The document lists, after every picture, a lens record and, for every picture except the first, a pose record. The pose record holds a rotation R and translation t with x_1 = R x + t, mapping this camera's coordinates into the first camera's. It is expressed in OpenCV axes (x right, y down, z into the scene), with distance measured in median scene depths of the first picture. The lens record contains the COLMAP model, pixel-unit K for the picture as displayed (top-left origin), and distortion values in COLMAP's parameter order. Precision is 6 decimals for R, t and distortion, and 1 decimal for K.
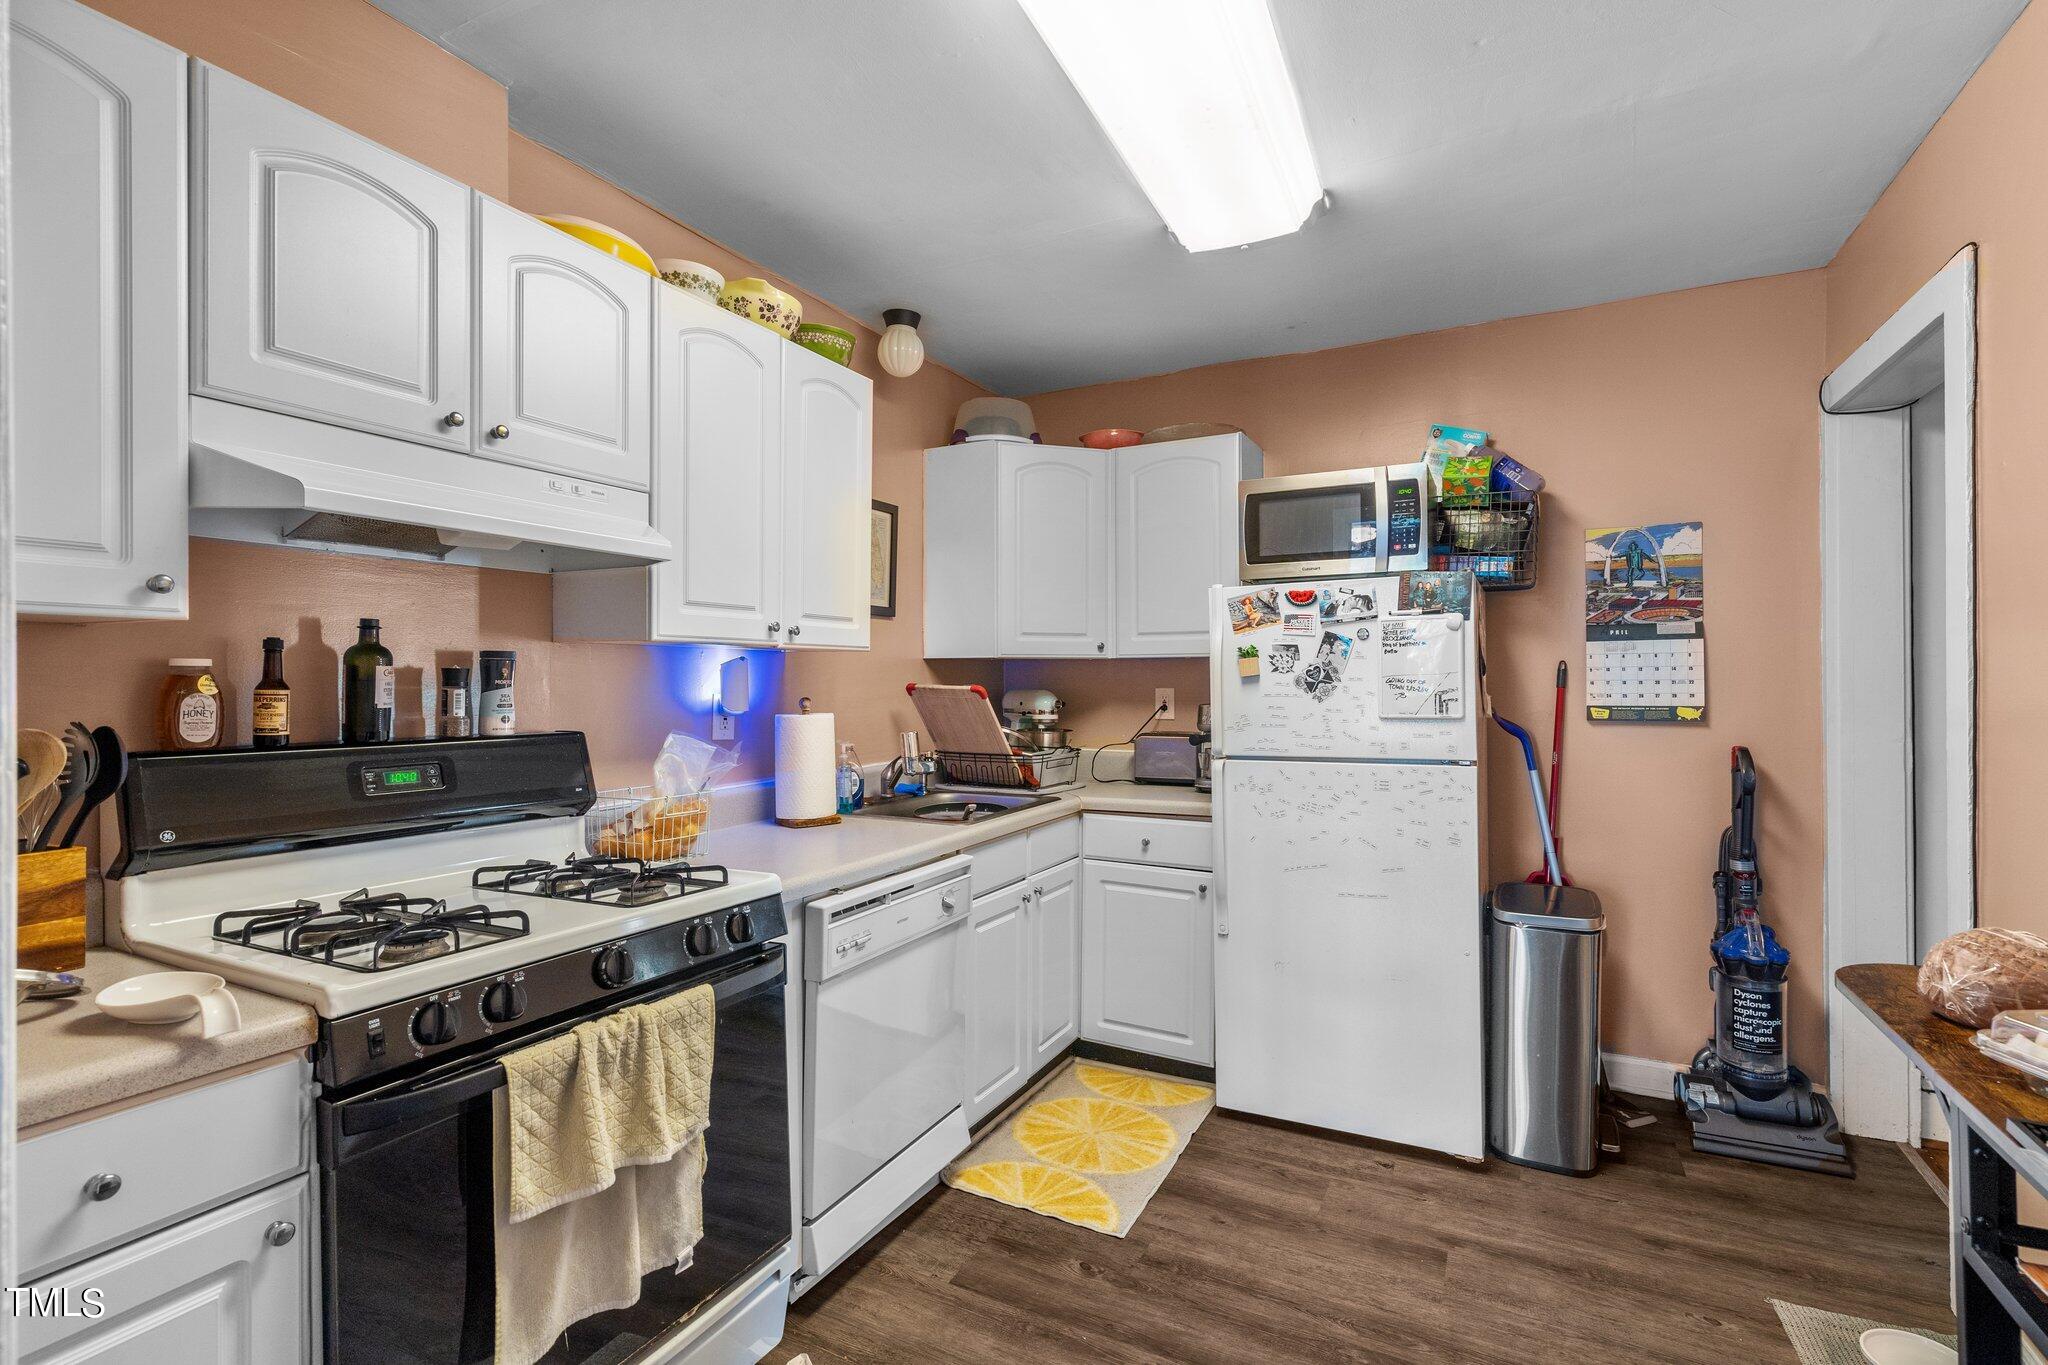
lens RADIAL K [[966.5, 0, 1024.0], [0, 966.5, 682.5], [0, 0, 1]] dist [0.000636, 0.000013]
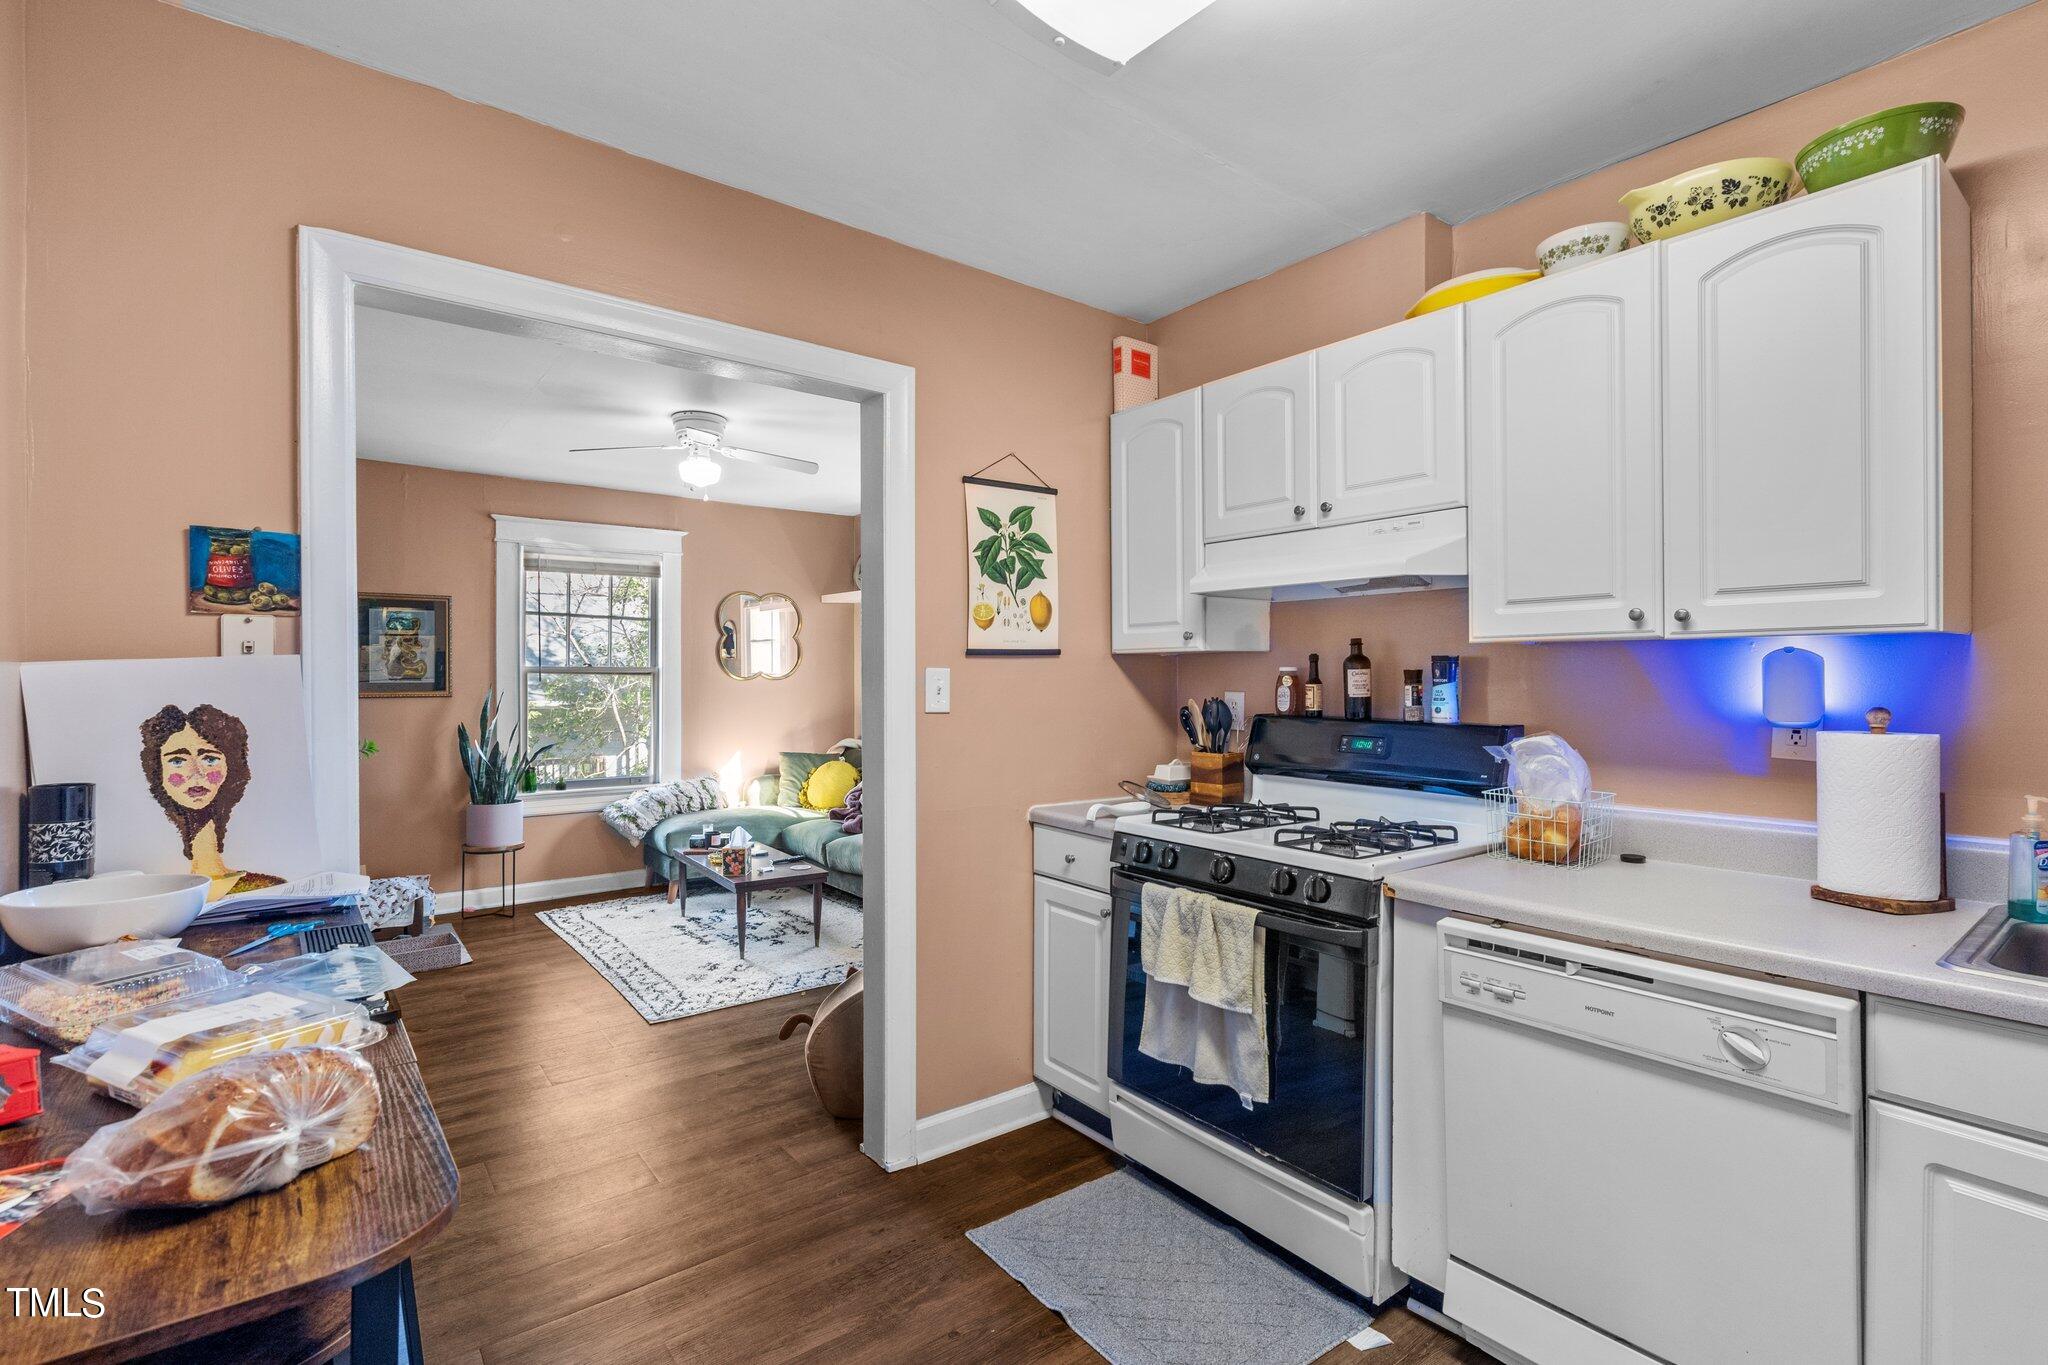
lens RADIAL K [[921.3, 0, 1021.4], [0, 921.3, 698.9], [0, 0, 1]] dist [-0.060223, 0.030246]
pose [[-0.436408, 0.019080, -0.899547, 0.858361], [-0.004428, 0.999717, 0.023353, -0.001982], [0.899738, 0.014175, -0.436200, 1.158707]]
